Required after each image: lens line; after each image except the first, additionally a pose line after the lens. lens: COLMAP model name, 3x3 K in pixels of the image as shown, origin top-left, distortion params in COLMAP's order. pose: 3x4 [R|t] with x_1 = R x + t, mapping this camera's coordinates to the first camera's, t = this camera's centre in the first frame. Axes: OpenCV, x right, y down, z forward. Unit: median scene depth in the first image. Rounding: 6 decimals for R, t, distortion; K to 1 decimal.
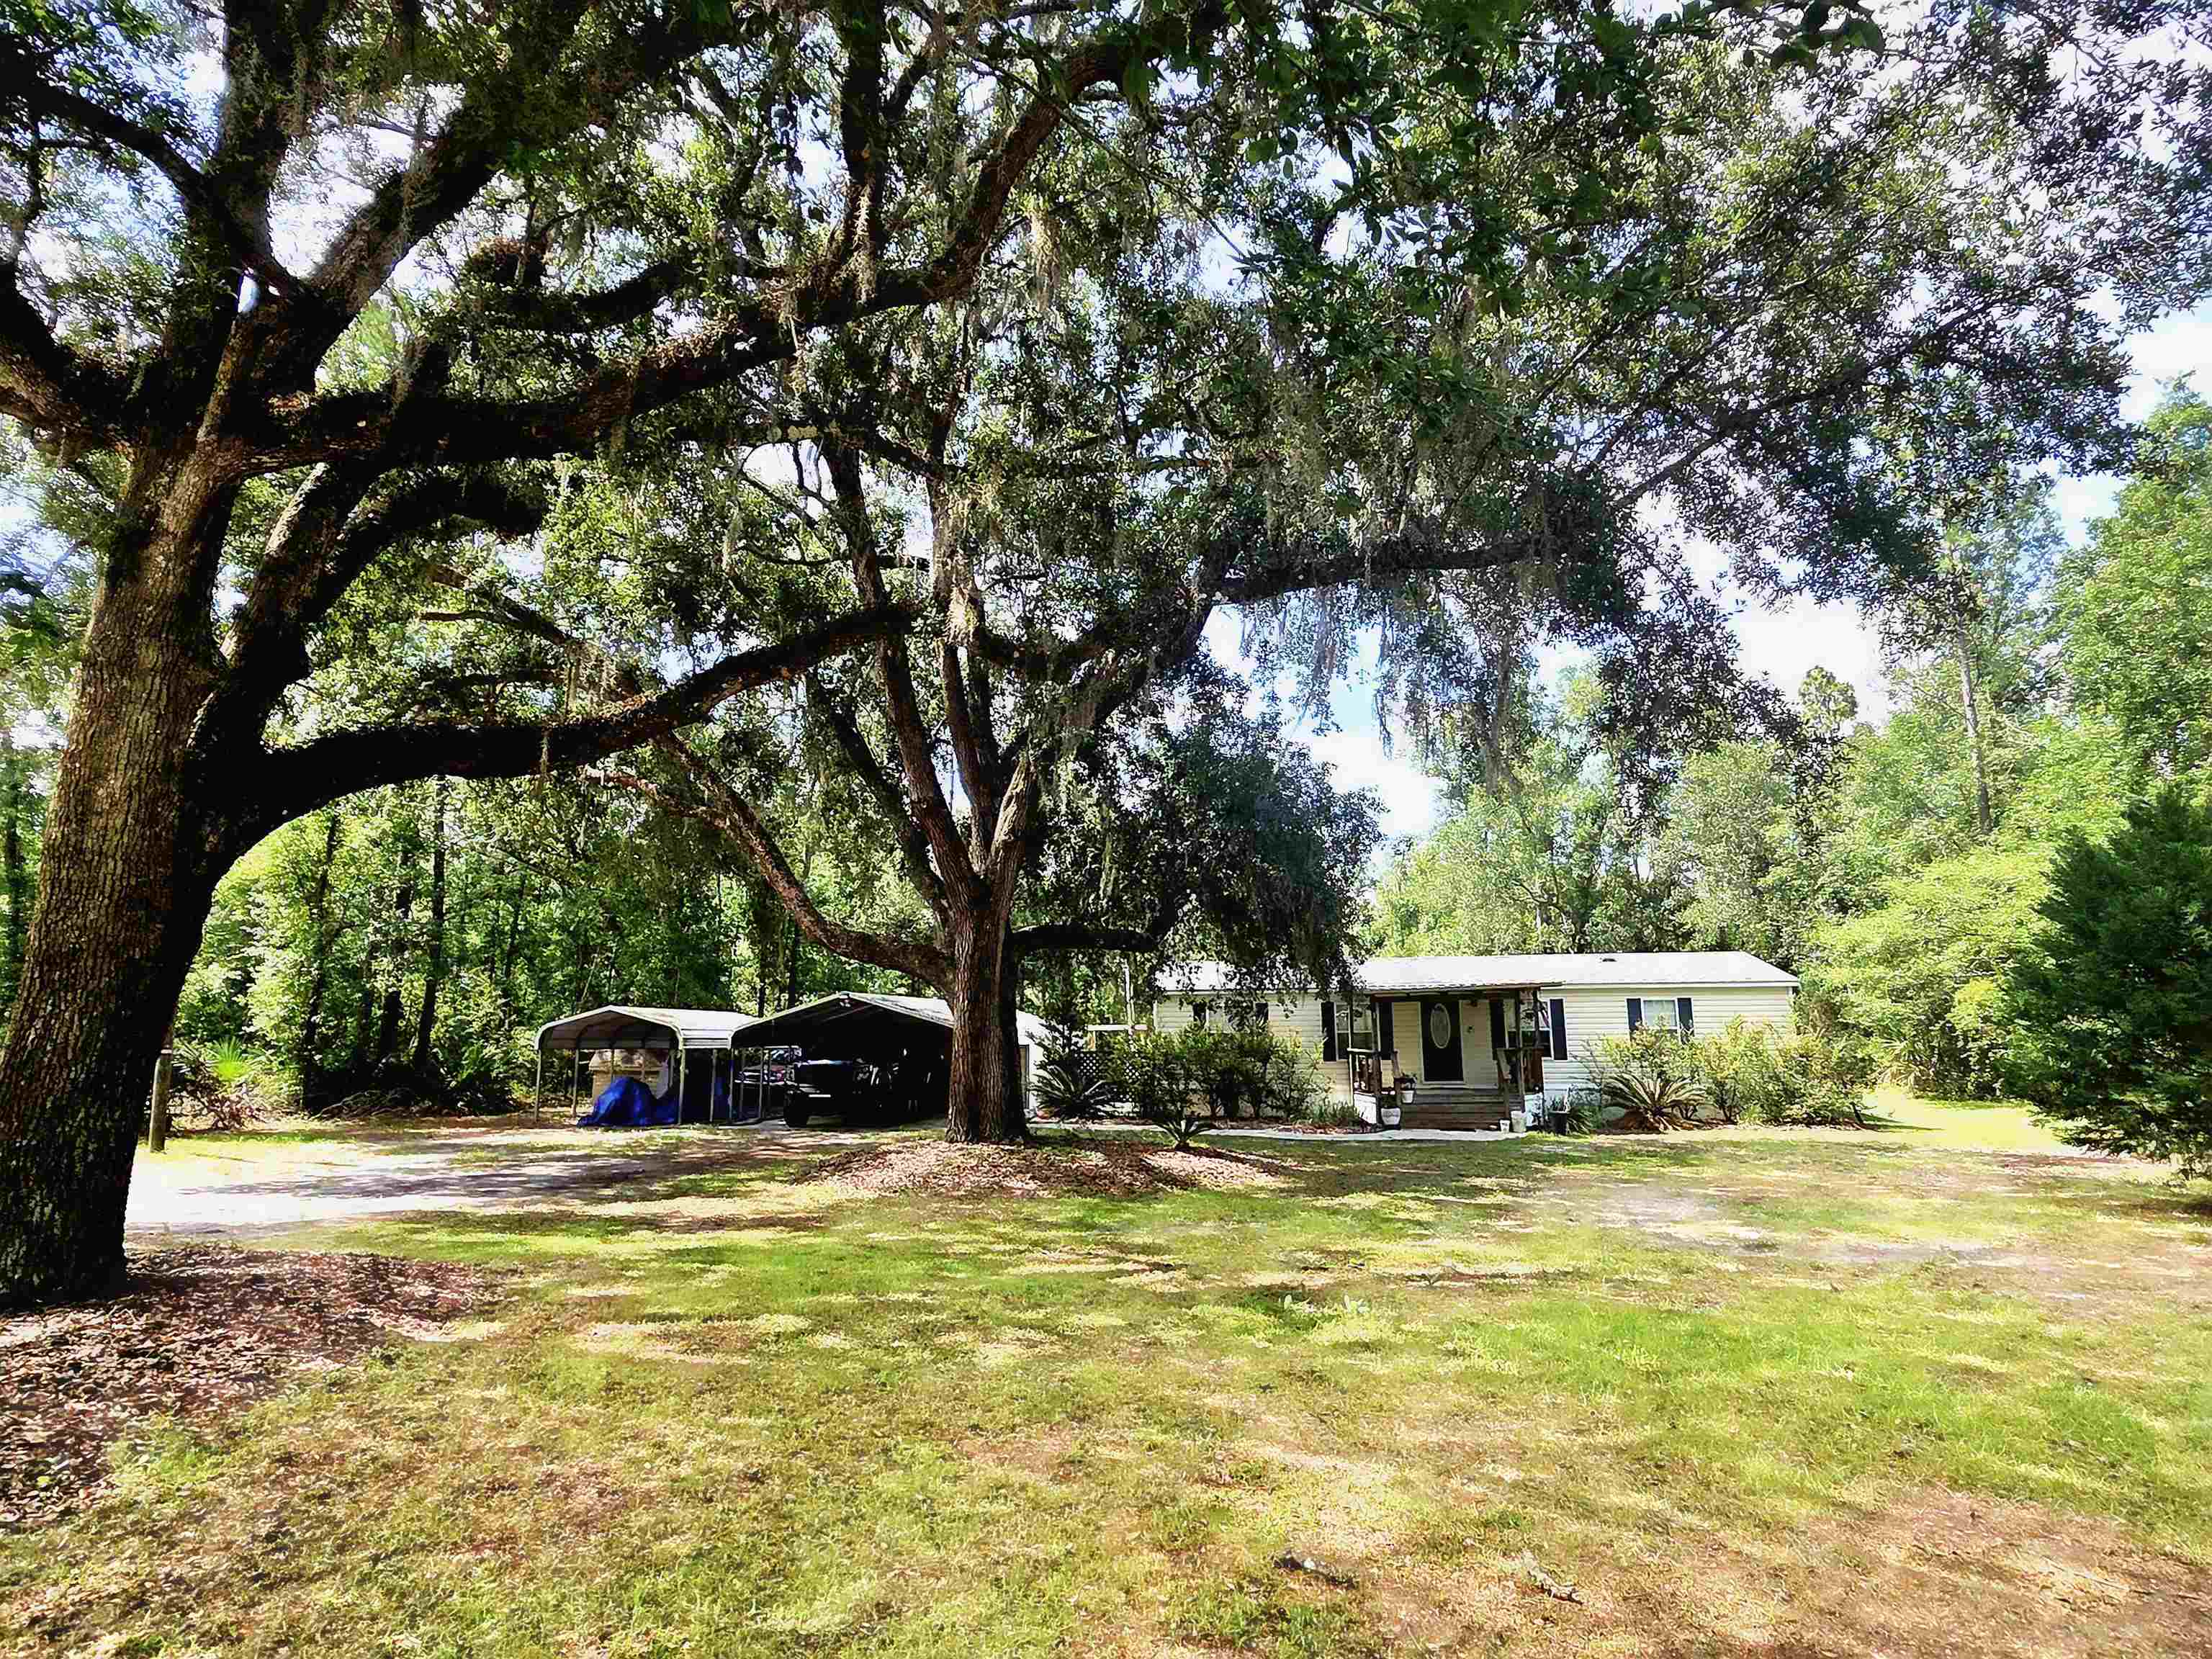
lens RADIAL K [[1258.4, 0, 1106.0], [0, 1258.4, 829.5], [0, 0, 1]] dist [0.003124, 0.001383]
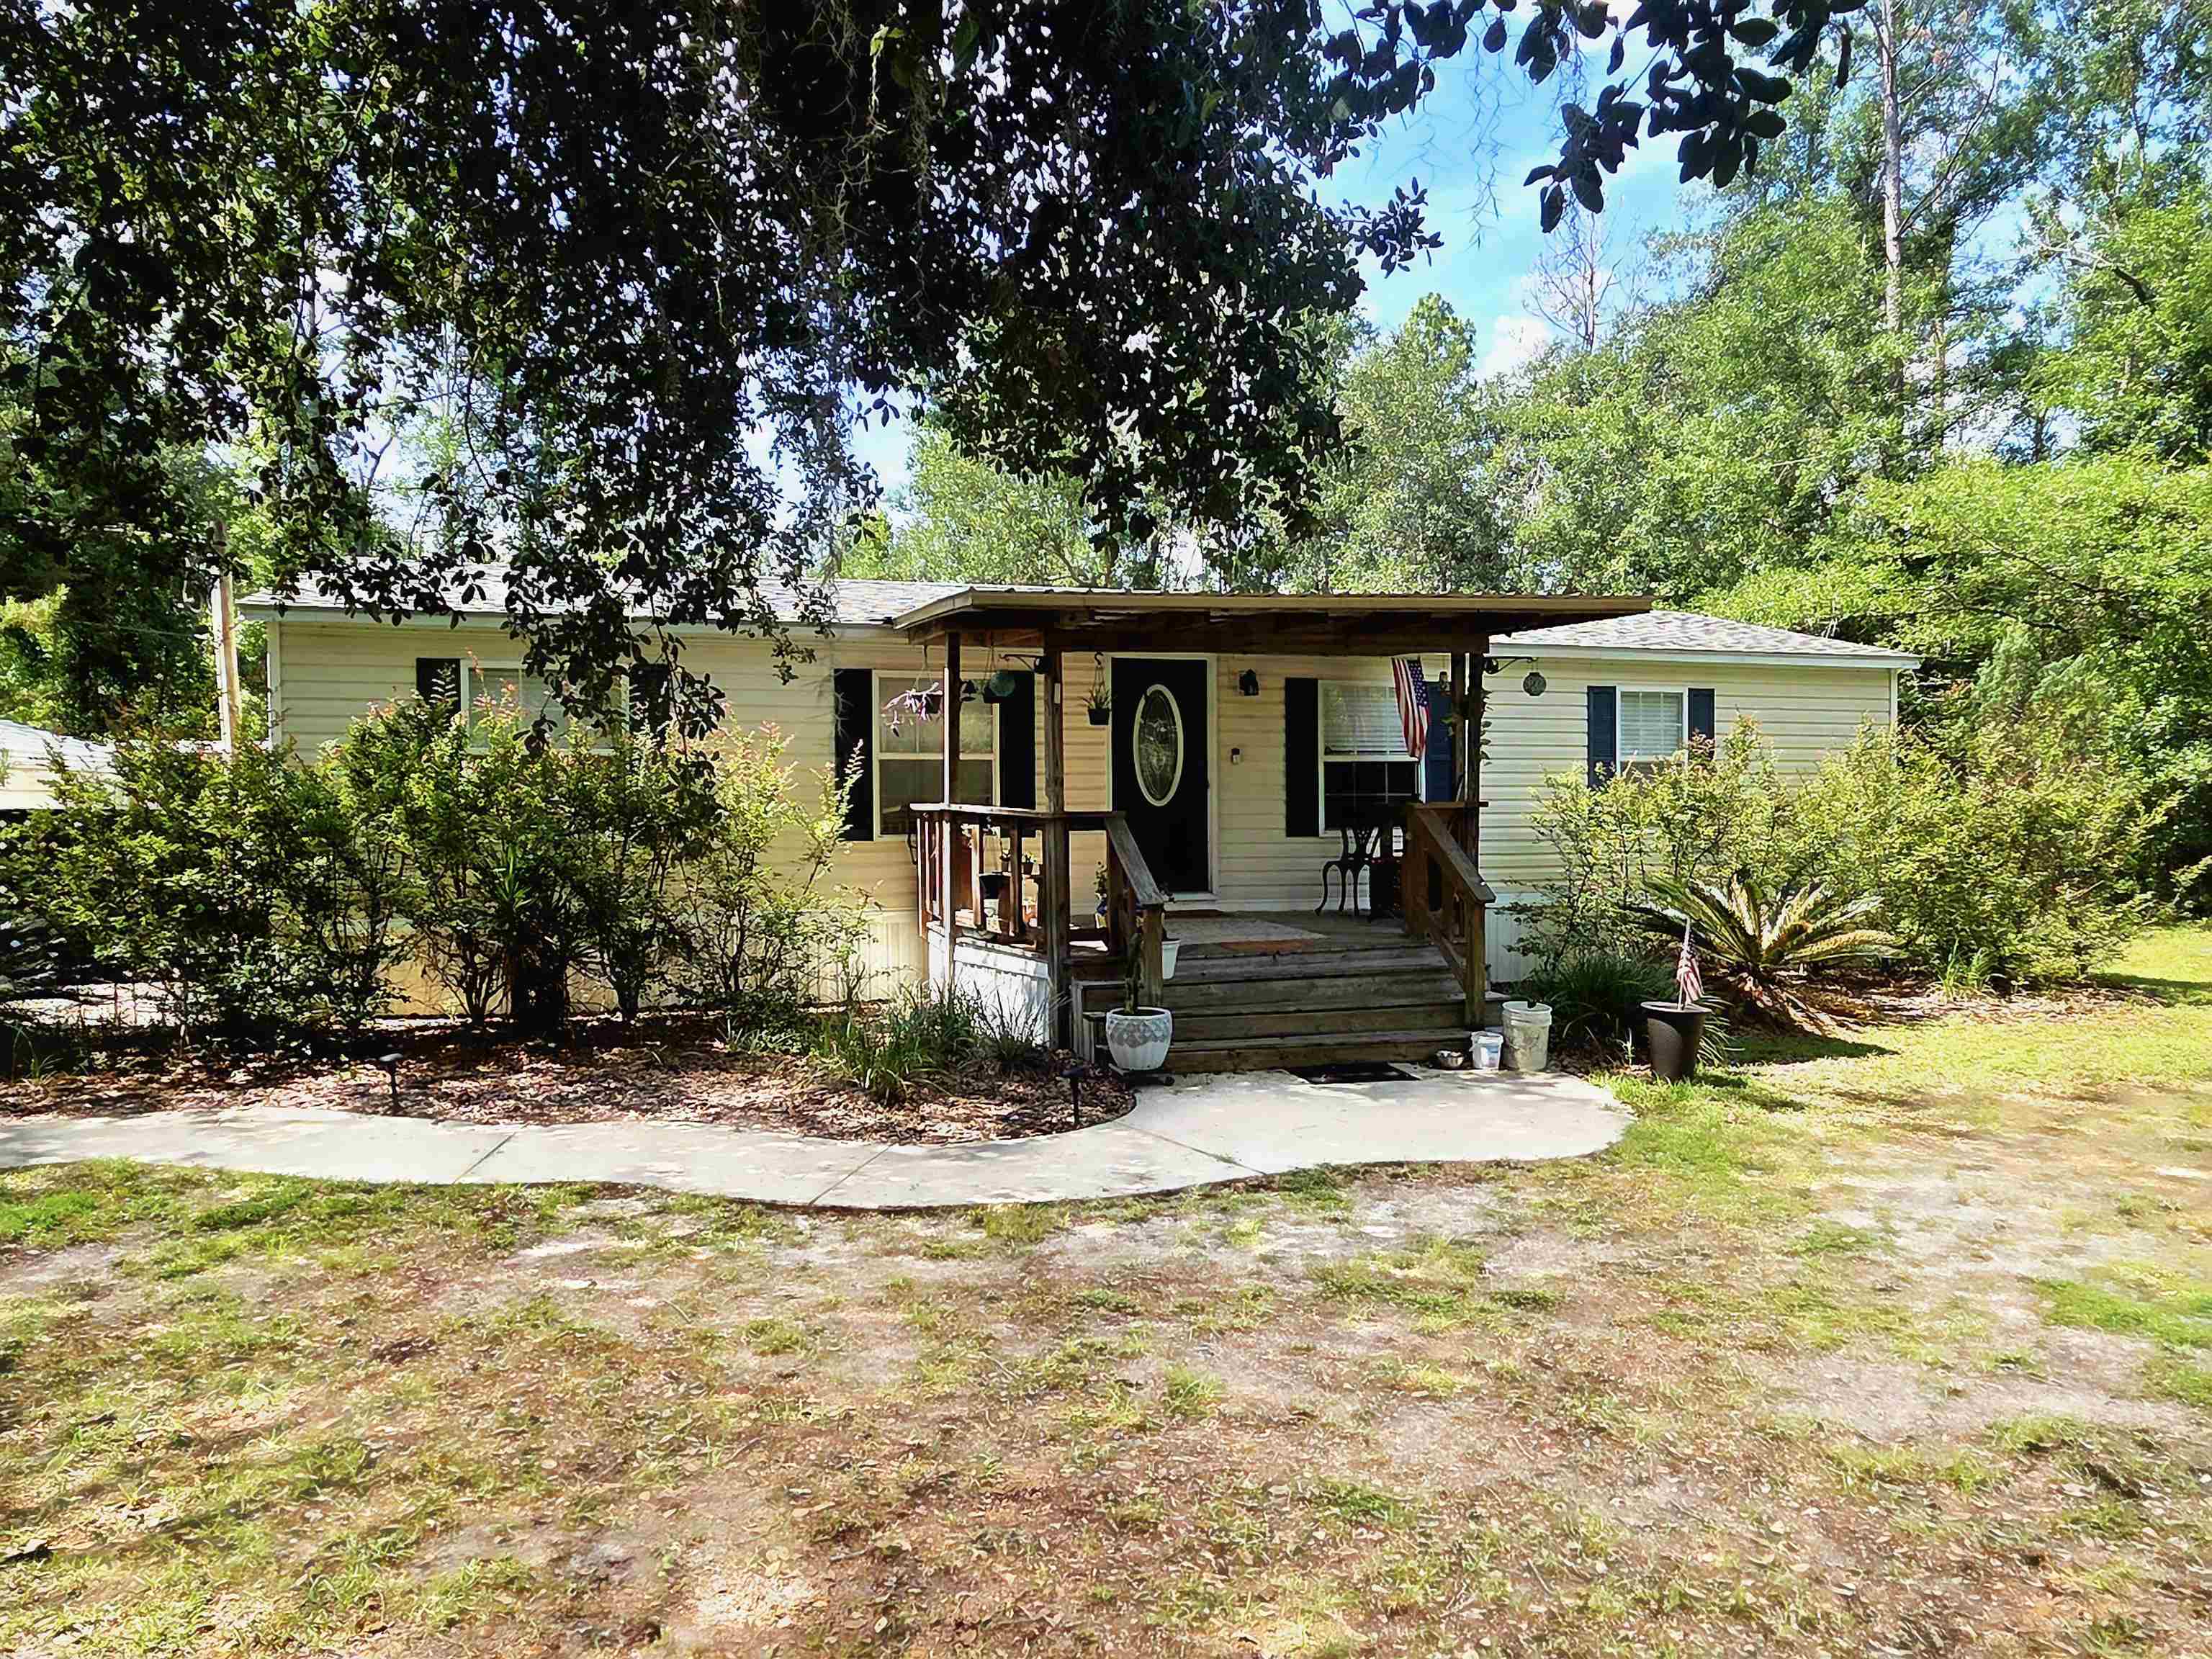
lens RADIAL K [[1419.5, 0, 1106.0], [0, 1419.5, 829.5], [0, 0, 1]] dist [-0.003176, -0.000627]
pose [[0.895024, -0.002866, 0.446010, 0.076322], [-0.079590, 0.982903, 0.166032, 0.126481], [-0.438860, -0.184100, 0.879493, 0.715679]]
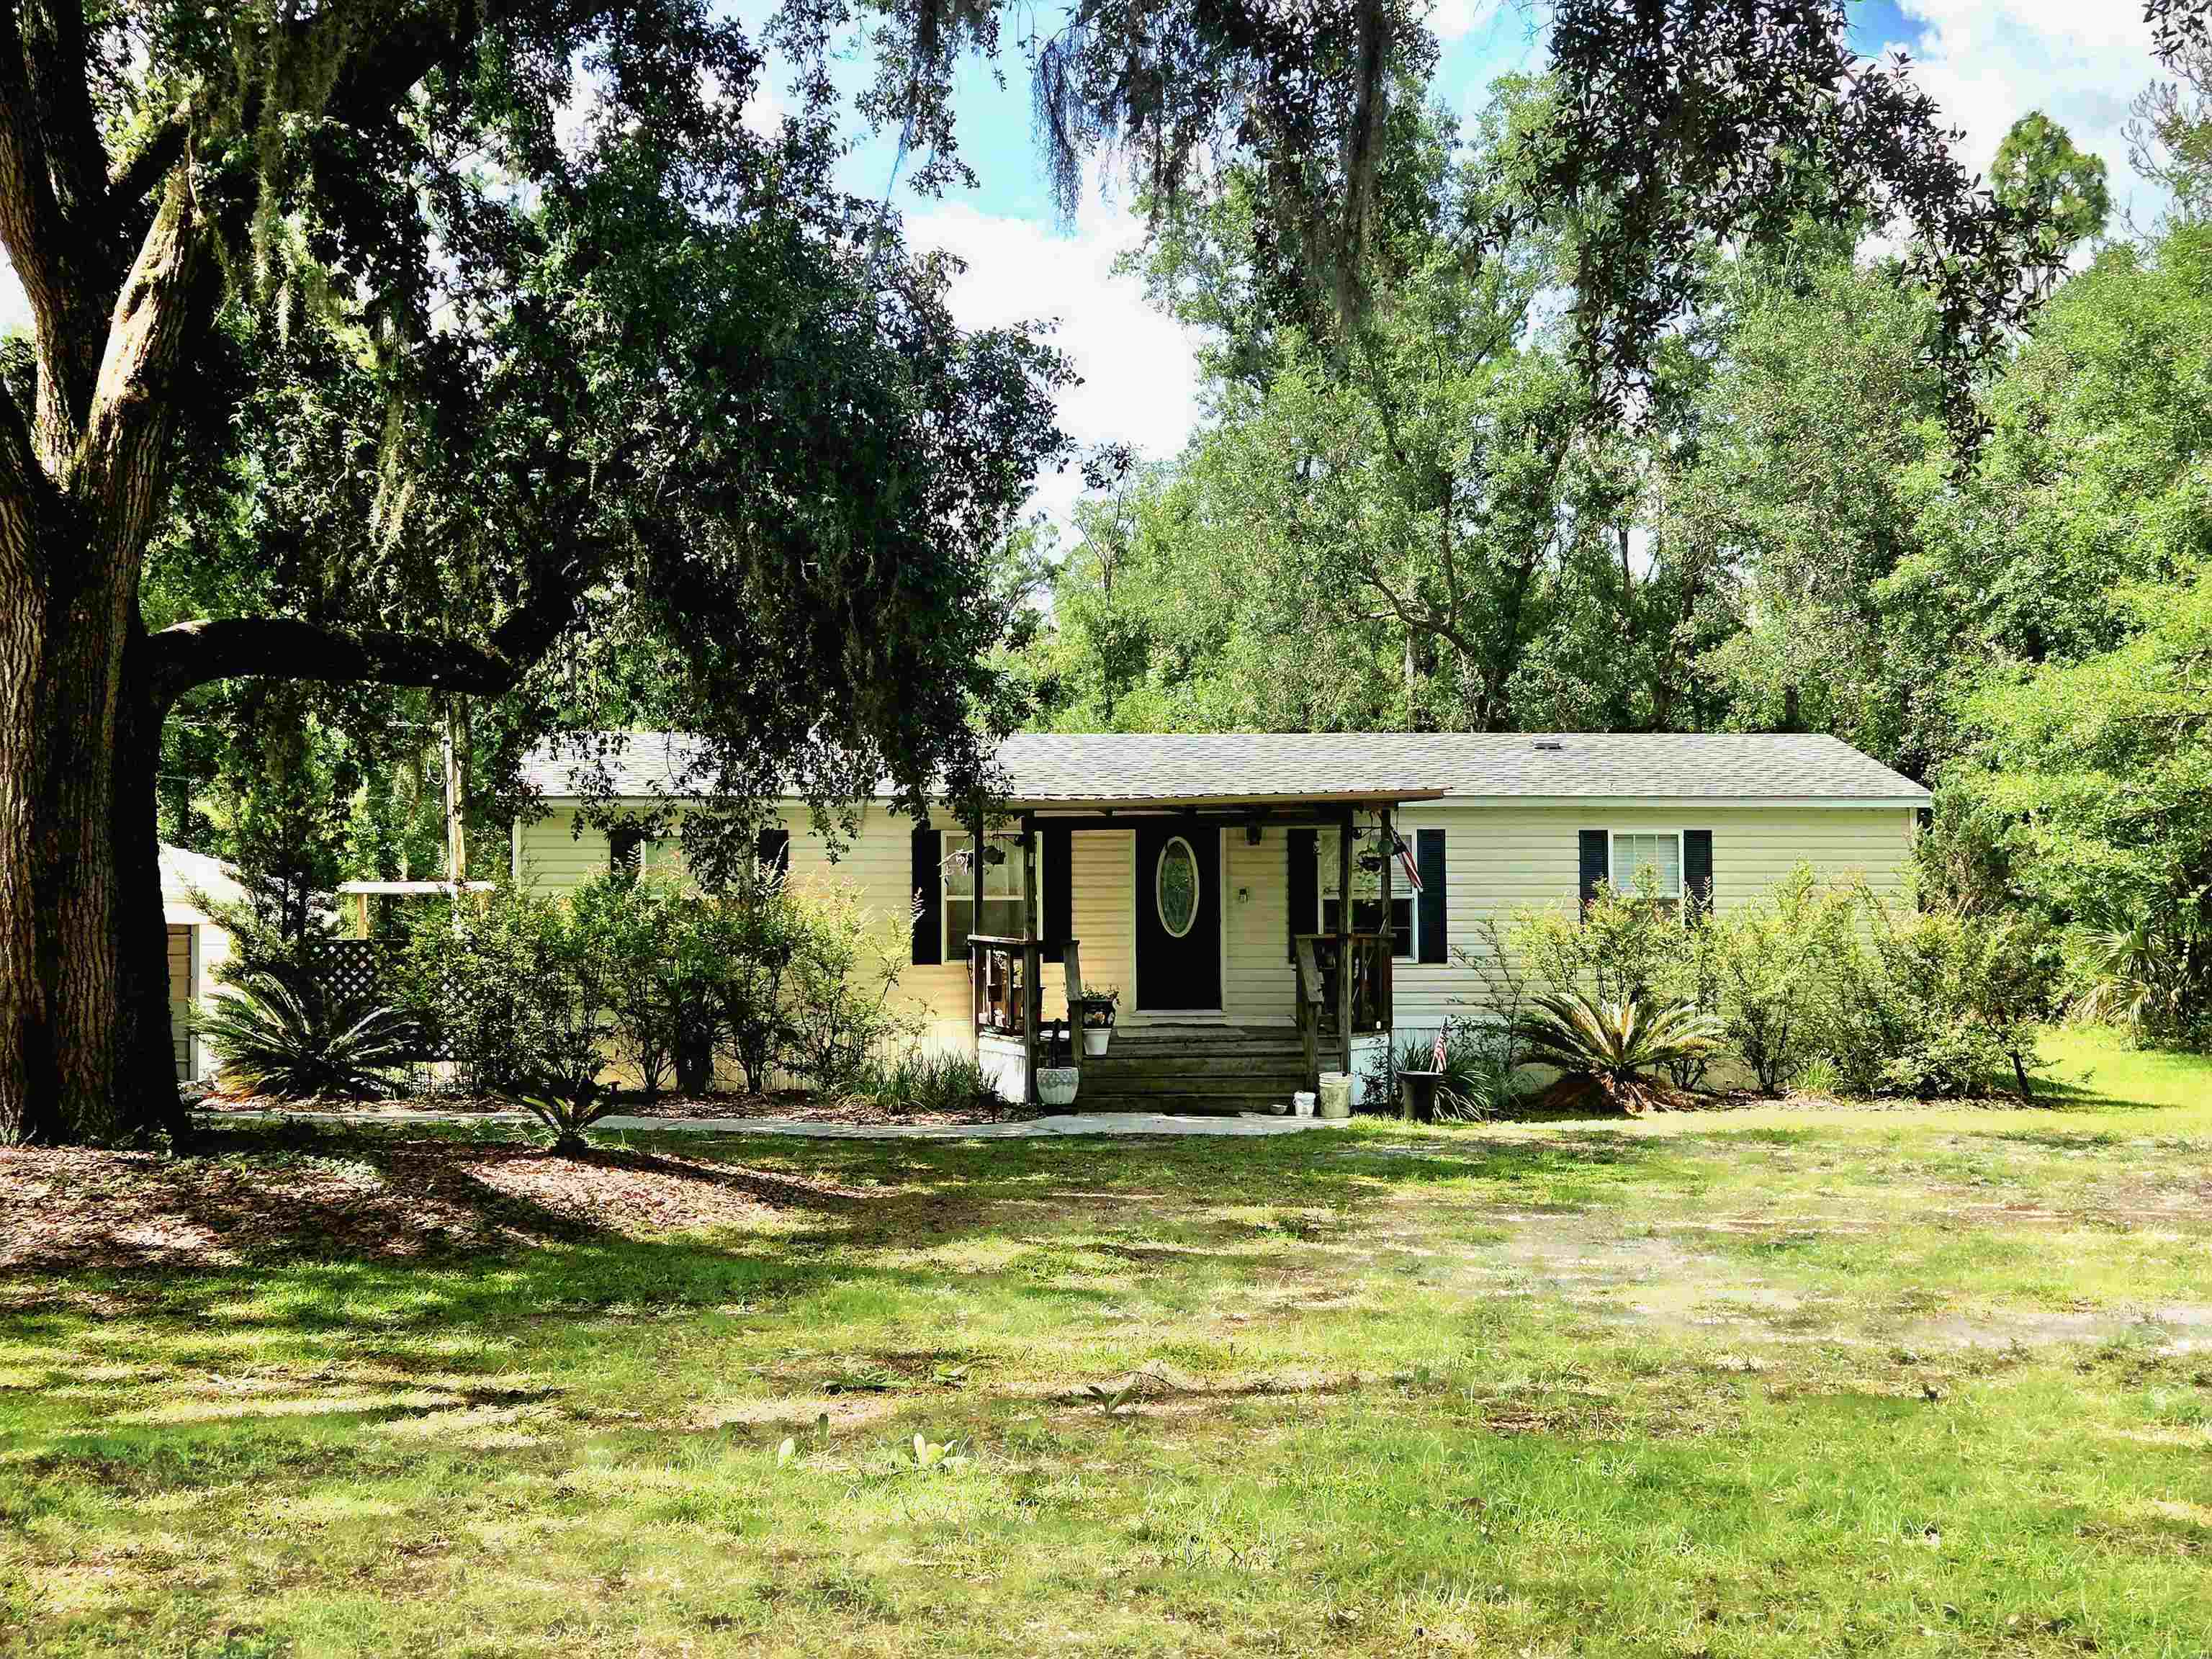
lens RADIAL K [[2990.1, 0, 1102.5], [0, 2990.1, 858.8], [0, 0, 1]] dist [0.077097, -0.054909]
pose [[0.974035, 0.011359, 0.226113, 0.004229], [-0.042712, 0.990025, 0.134260, 0.008189], [-0.222332, -0.140431, 0.964804, -0.000867]]
